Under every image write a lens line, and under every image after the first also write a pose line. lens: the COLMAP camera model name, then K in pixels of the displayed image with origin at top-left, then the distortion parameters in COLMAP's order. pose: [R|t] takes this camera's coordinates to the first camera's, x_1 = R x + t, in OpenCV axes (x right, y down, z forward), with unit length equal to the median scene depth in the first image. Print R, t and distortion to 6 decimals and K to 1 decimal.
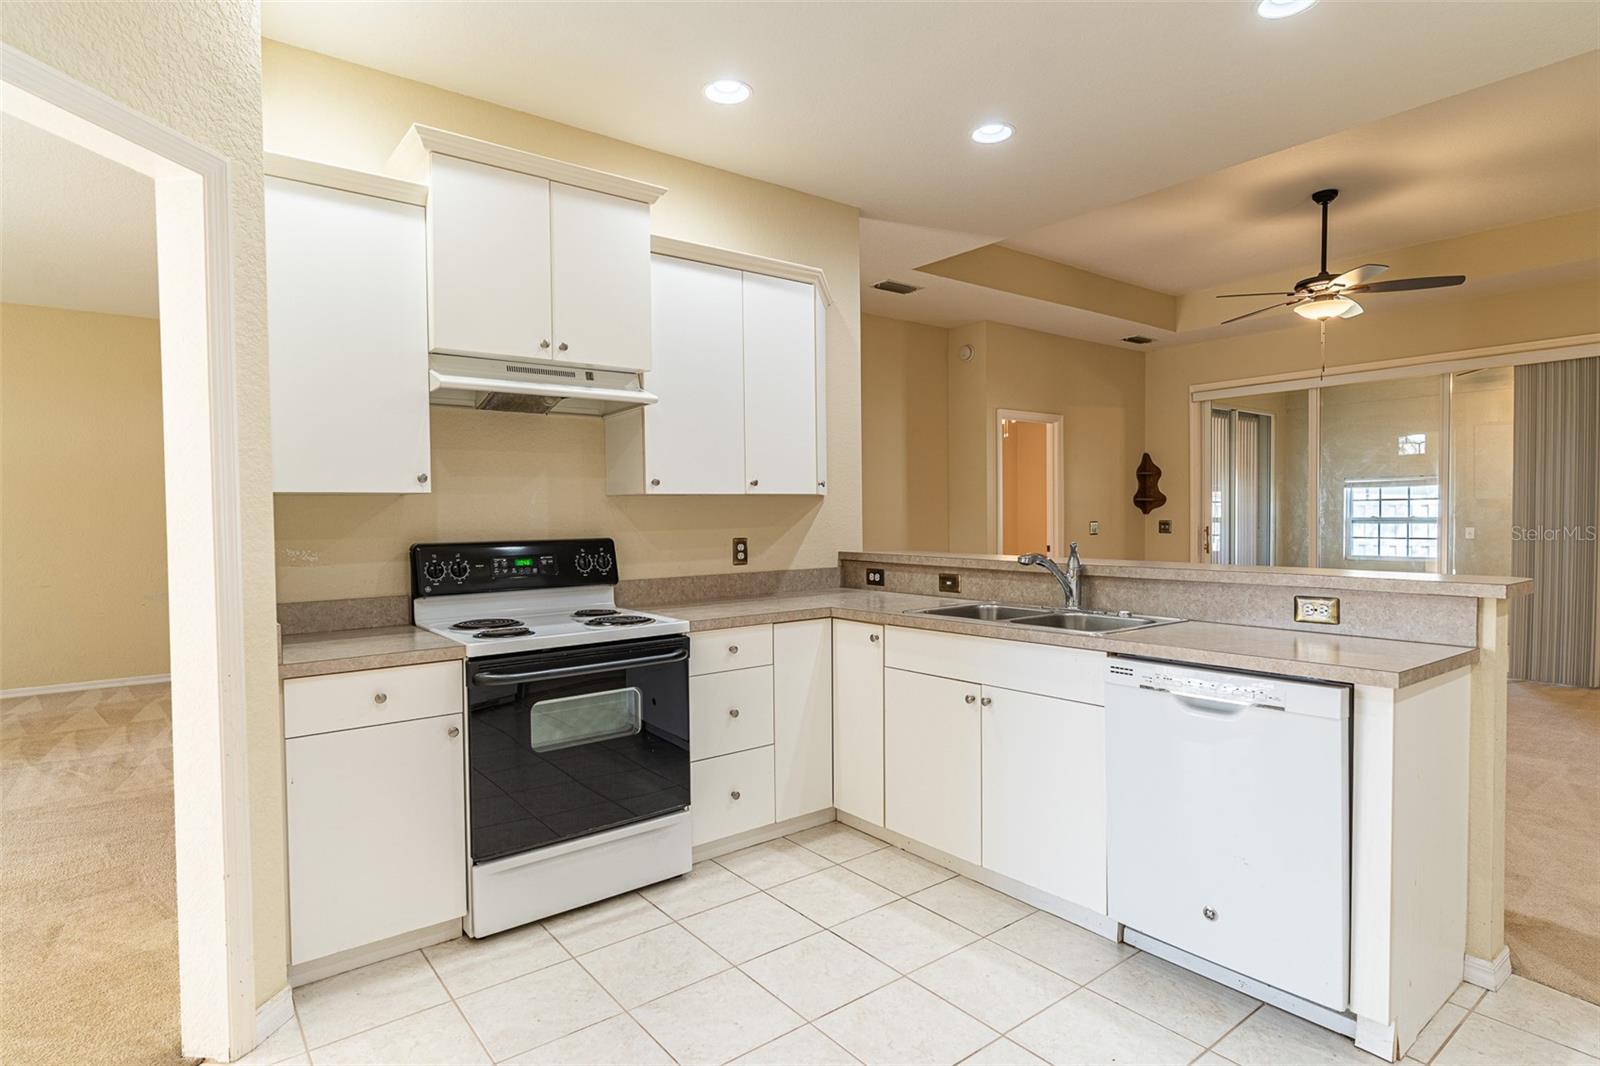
lens RADIAL K [[845.2, 0, 800.0], [0, 845.2, 533.0], [0, 0, 1]] dist [0.004340, -0.000164]
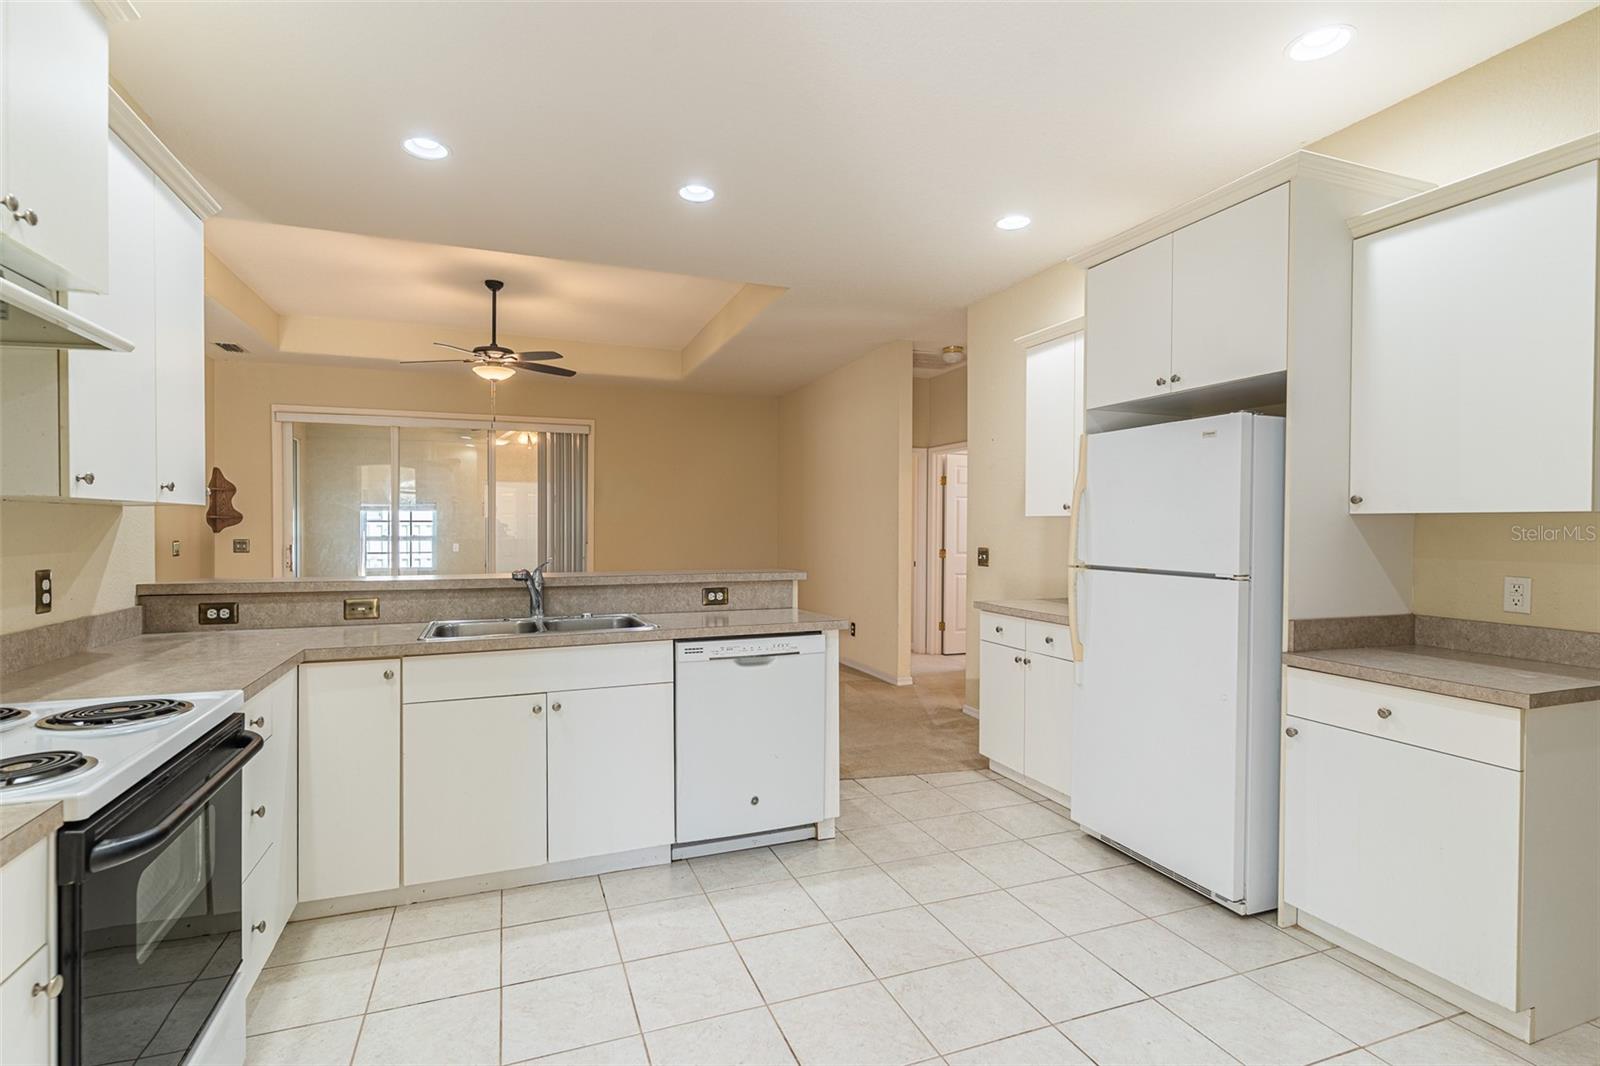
lens RADIAL K [[764.7, 0, 800.0], [0, 764.7, 533.0], [0, 0, 1]] dist [-0.003776, -0.001035]
pose [[0.290631, 0.002396, 0.956832, -0.430800], [0.018571, 0.999794, -0.008145, -0.006318], [-0.956655, 0.020136, 0.290526, 0.285021]]
